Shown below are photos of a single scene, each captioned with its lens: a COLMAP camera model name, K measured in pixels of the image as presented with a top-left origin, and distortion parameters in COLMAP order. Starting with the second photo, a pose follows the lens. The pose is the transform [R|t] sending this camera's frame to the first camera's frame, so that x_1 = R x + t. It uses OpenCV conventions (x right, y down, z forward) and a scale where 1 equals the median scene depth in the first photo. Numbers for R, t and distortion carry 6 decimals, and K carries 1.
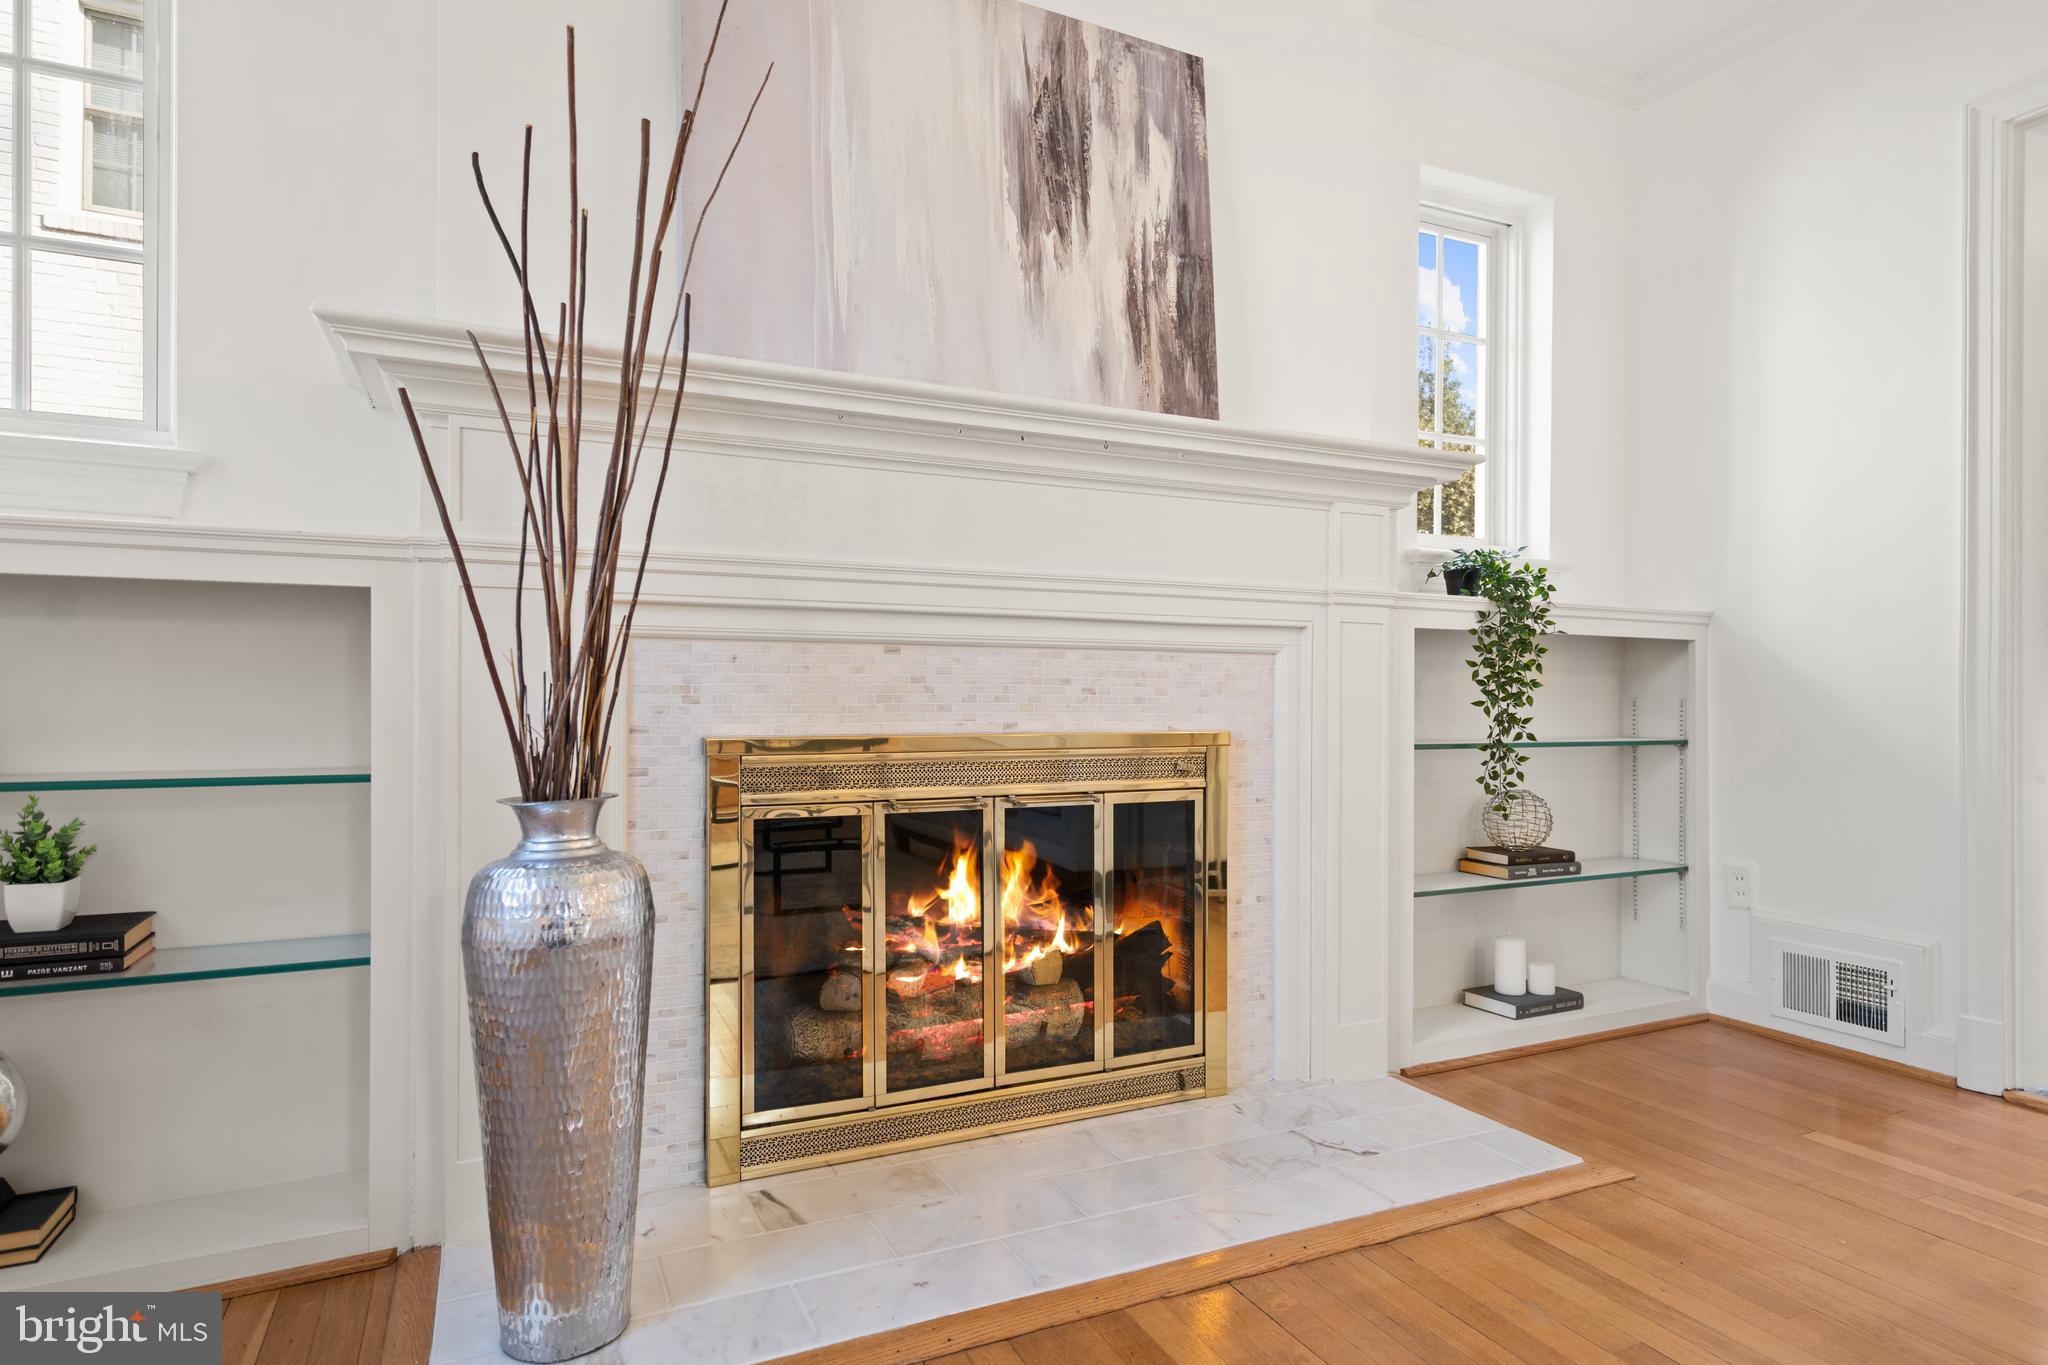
lens RADIAL K [[1122.2, 0, 1024.9], [0, 1122.2, 694.3], [0, 0, 1]] dist [-0.001524, 0.001110]
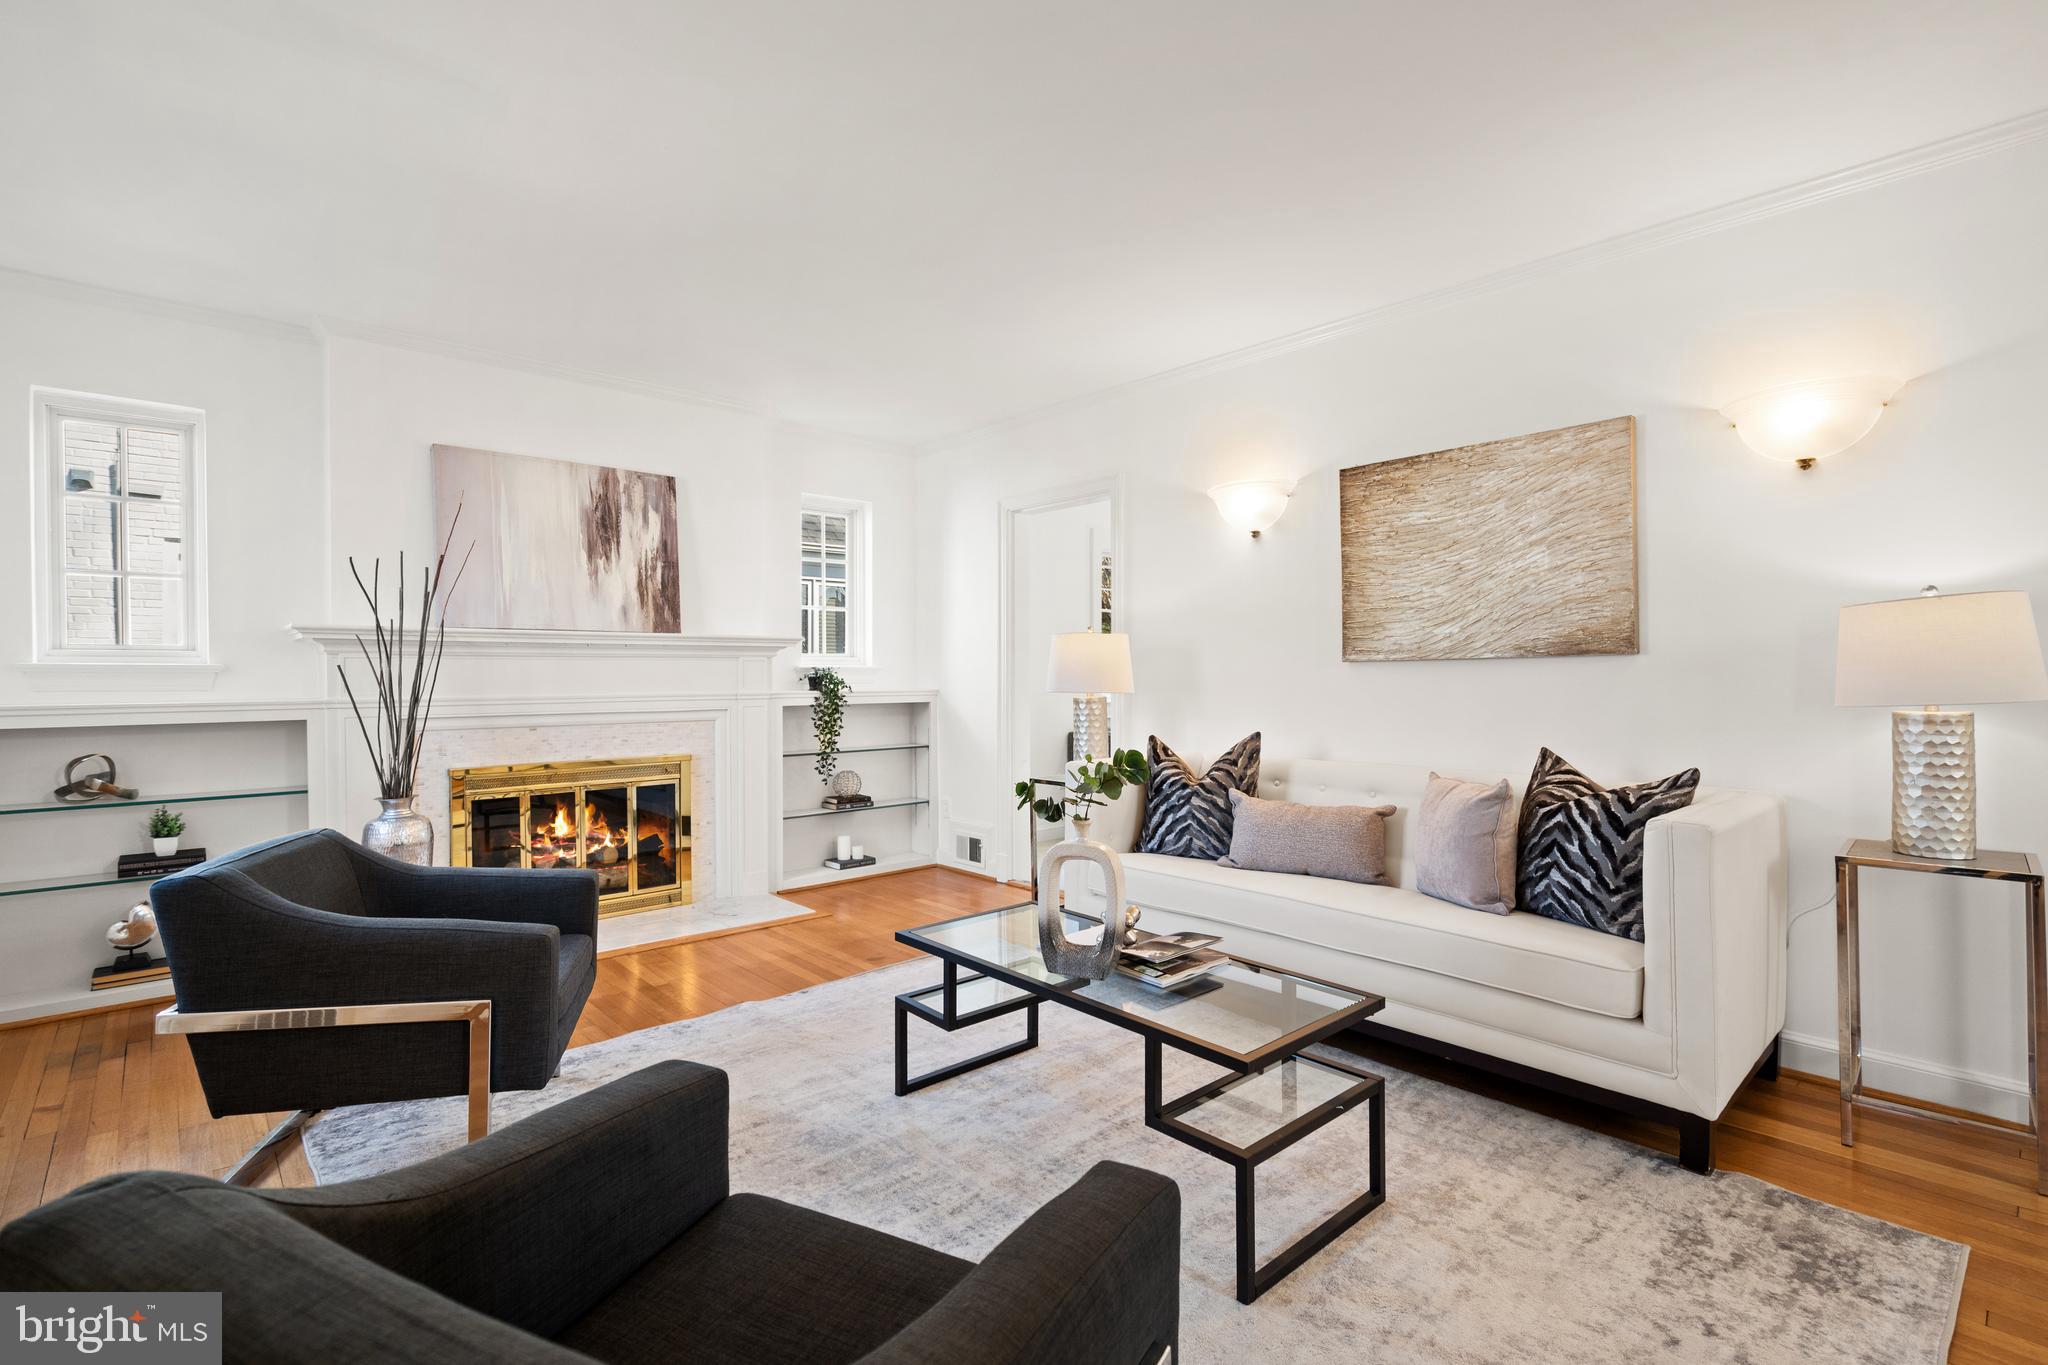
lens RADIAL K [[954.5, 0, 1022.9], [0, 954.5, 682.1], [0, 0, 1]] dist [-0.000312, 0.000837]
pose [[0.958772, -0.011187, 0.283957, 0.303424], [0.007452, 0.999871, 0.014232, -0.156391], [-0.284080, -0.011529, 0.958731, -1.254557]]
